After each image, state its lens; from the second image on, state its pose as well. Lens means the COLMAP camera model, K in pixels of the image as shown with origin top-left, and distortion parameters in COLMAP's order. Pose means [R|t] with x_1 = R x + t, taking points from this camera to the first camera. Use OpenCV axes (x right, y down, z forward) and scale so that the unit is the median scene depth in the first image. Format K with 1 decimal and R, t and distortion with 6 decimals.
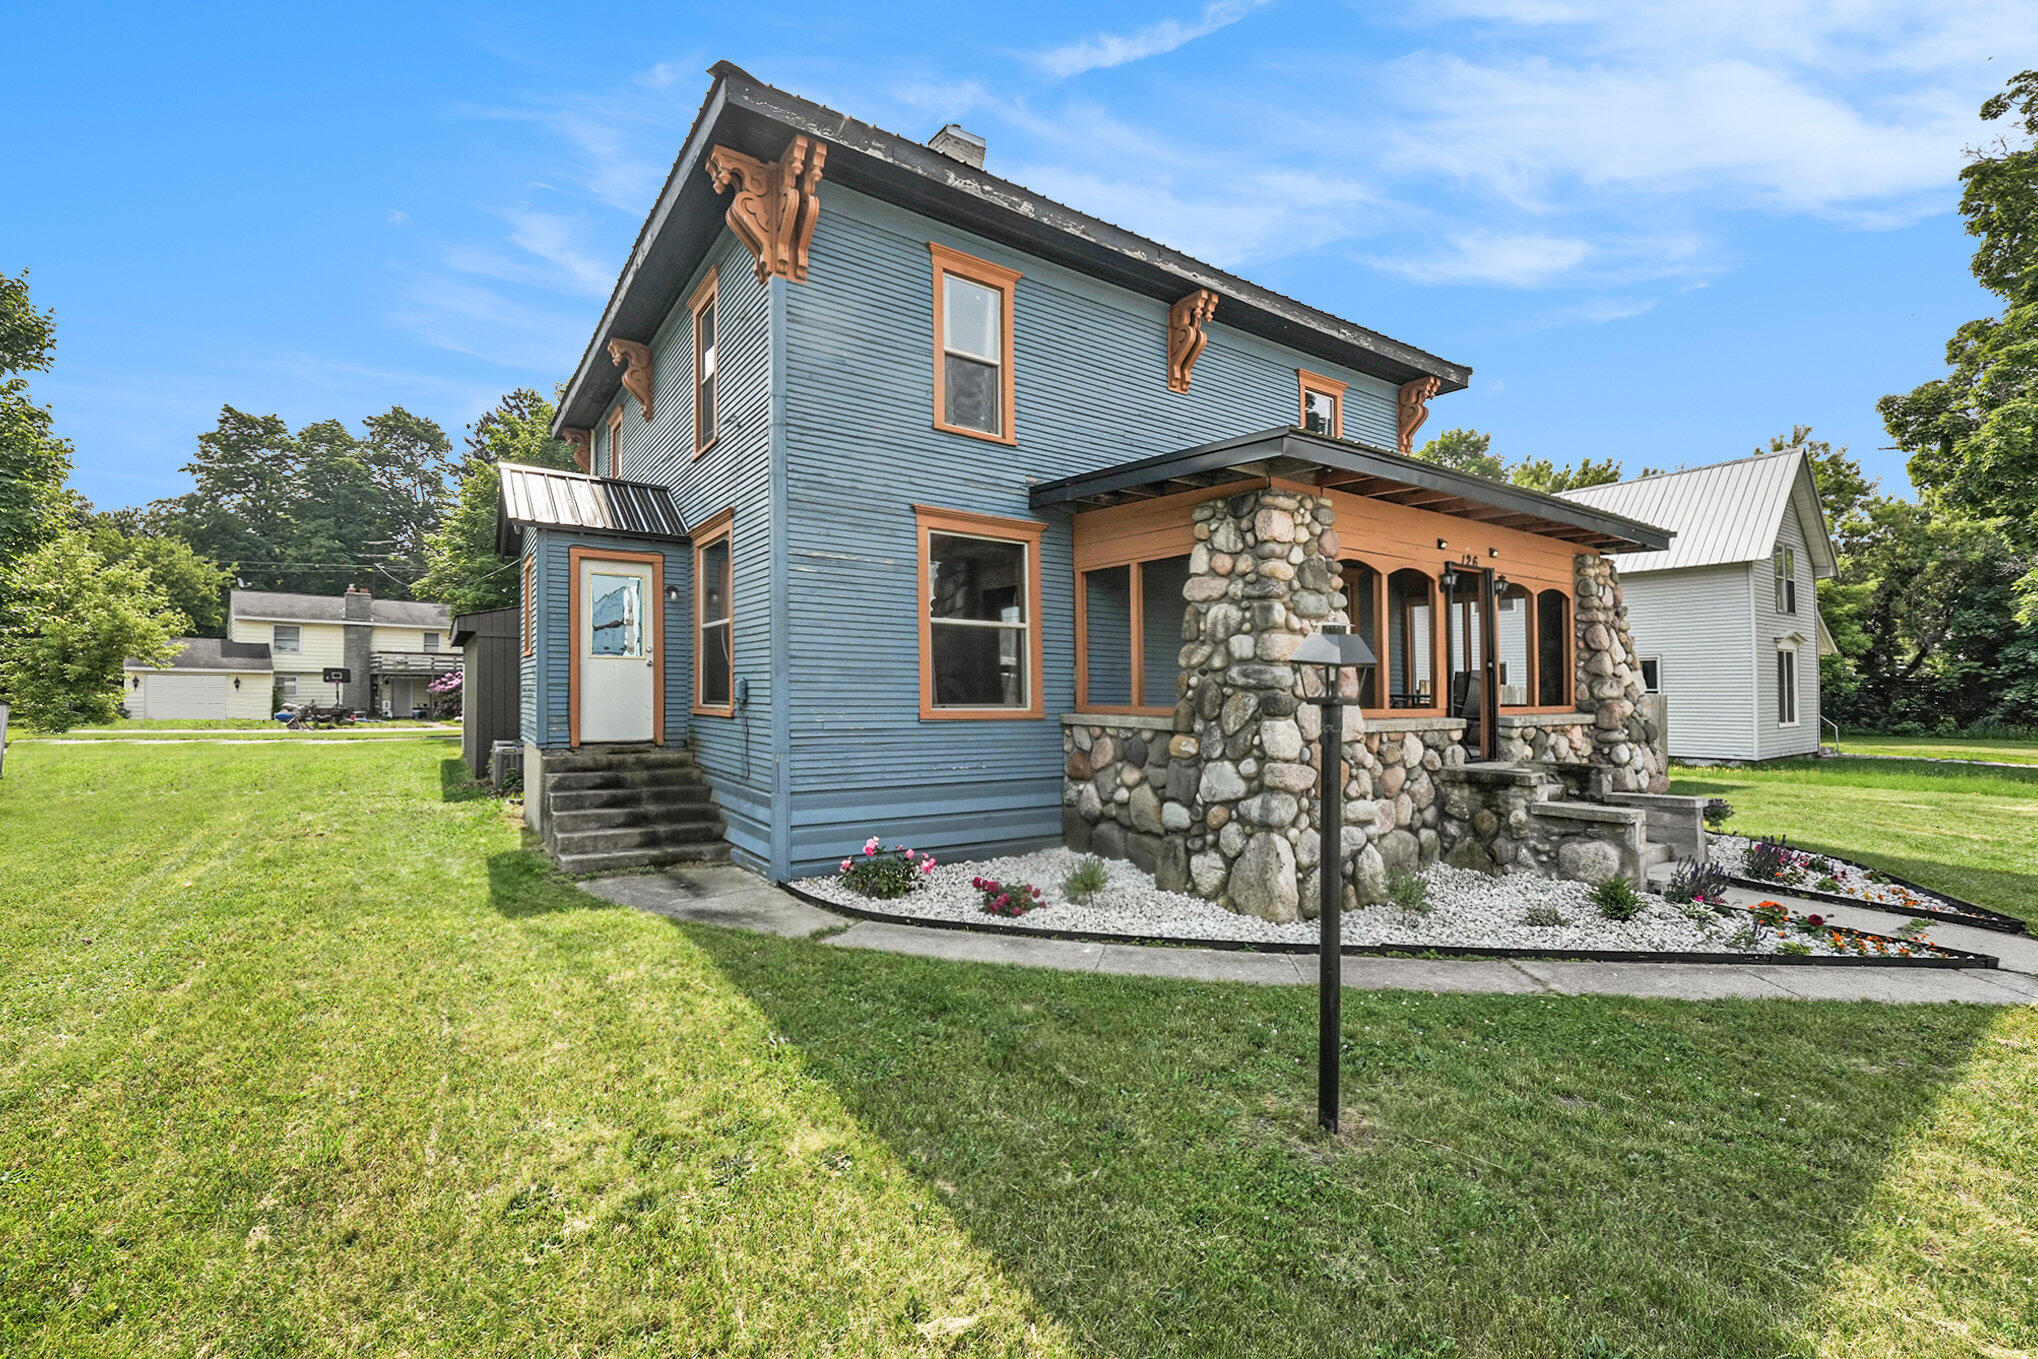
lens RADIAL K [[840.6, 0, 1018.0], [0, 840.6, 673.6], [0, 0, 1]] dist [-0.014809, 0.000244]
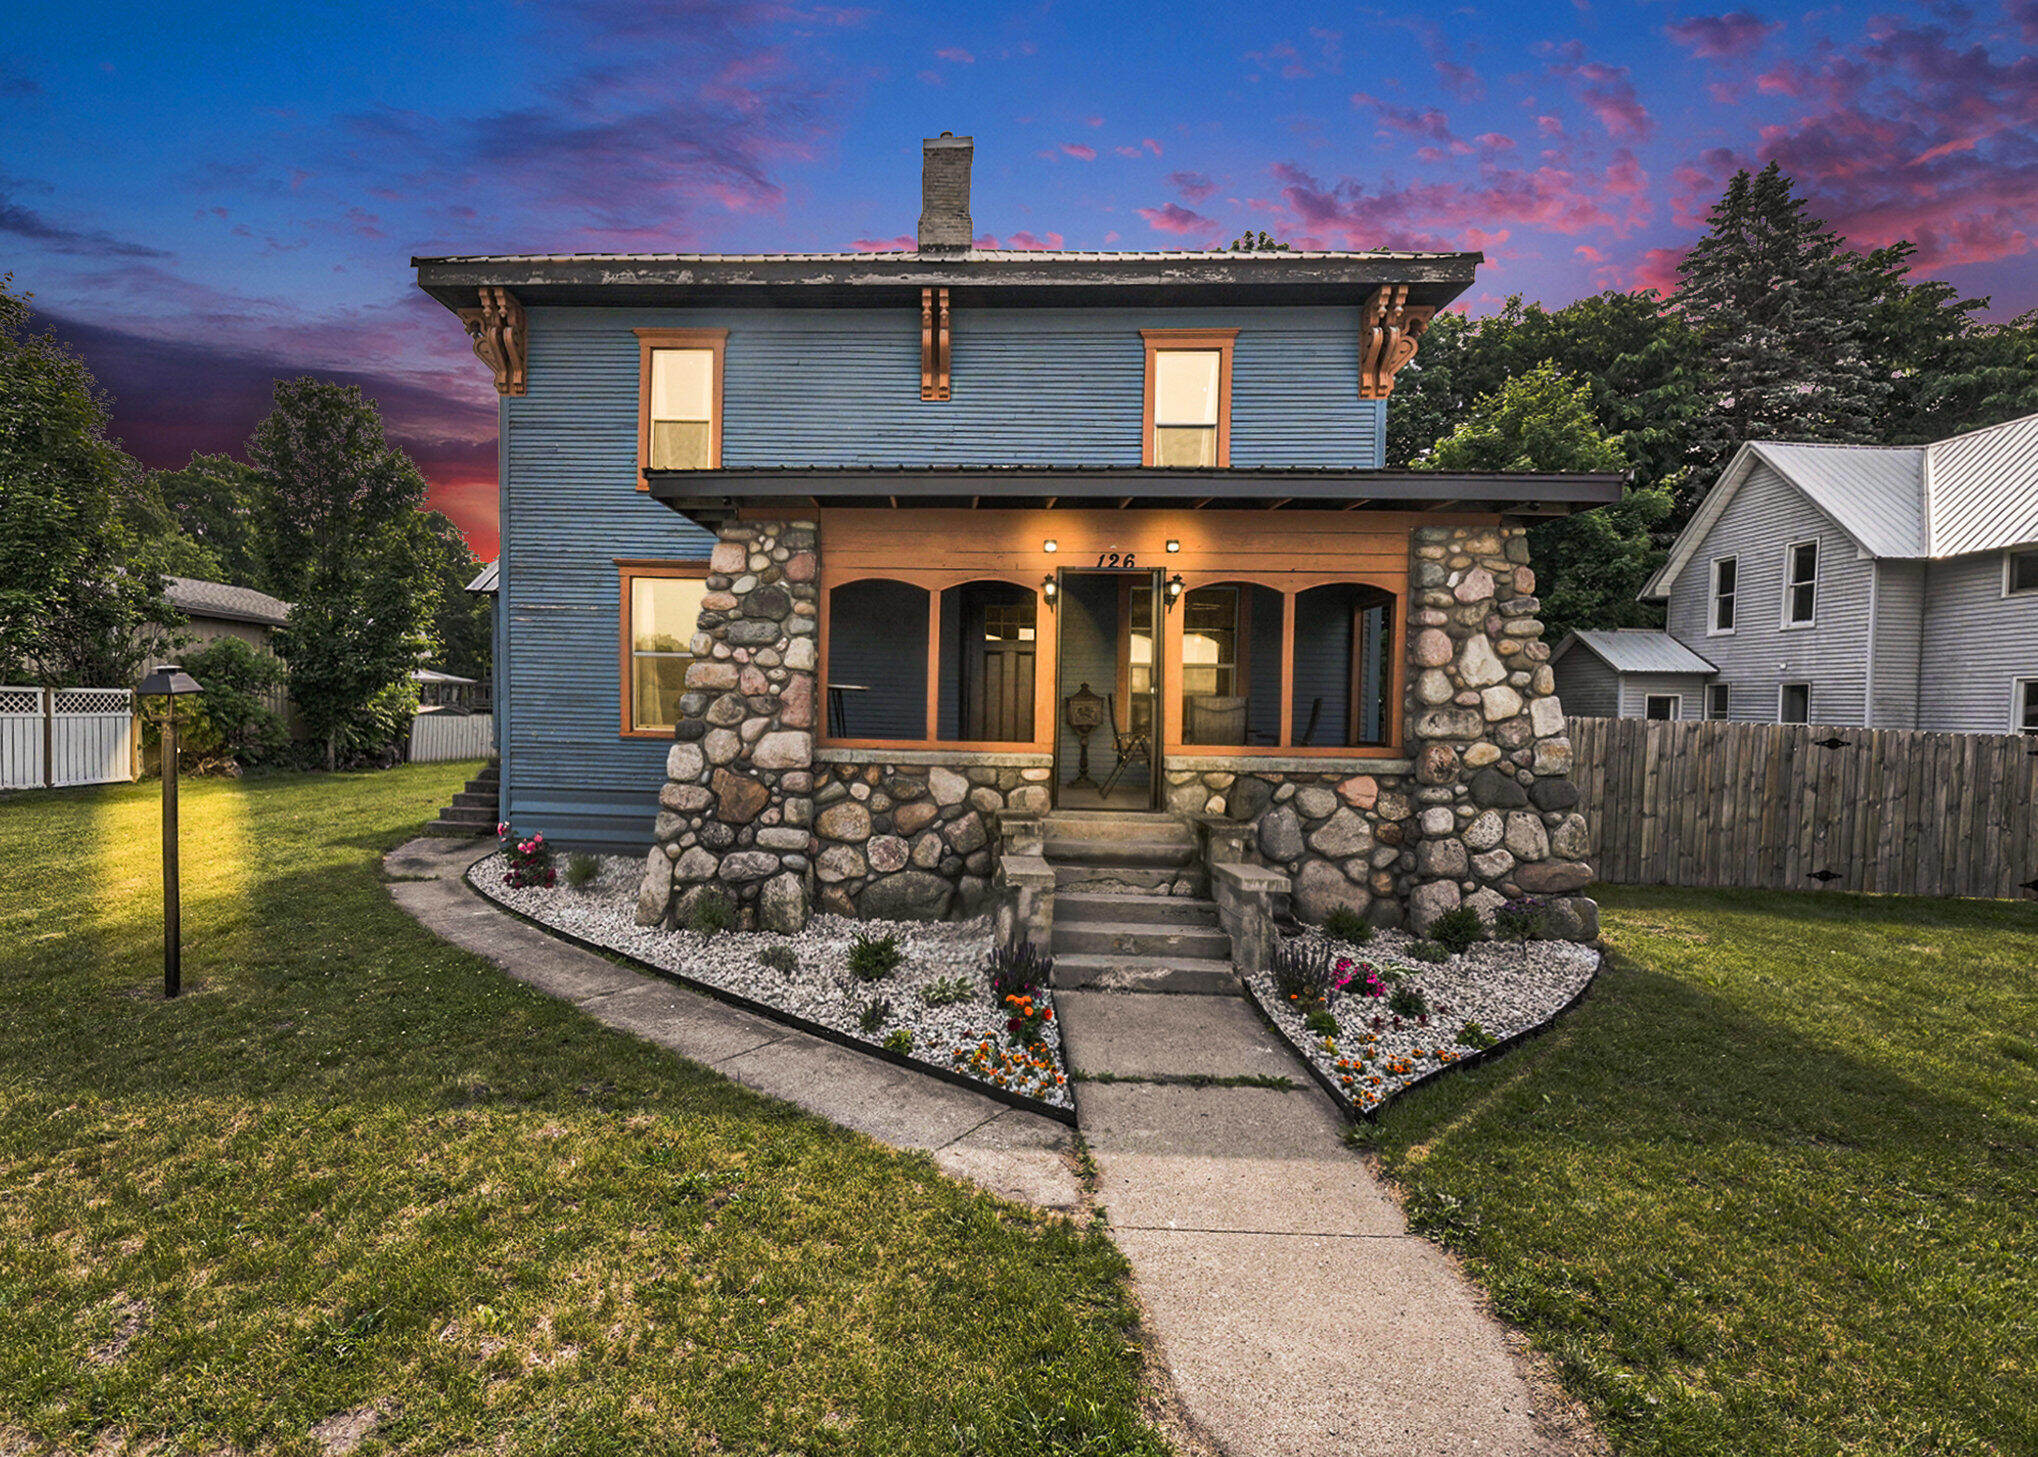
lens RADIAL K [[938.9, 0, 1018.1], [0, 938.9, 746.4], [0, 0, 1]] dist [0.004067, 0.000061]
pose [[0.809357, 0.033485, -0.586361, 1.121216], [-0.002974, 0.998594, 0.052921, -0.005176], [0.587309, -0.041088, 0.808319, 0.231556]]
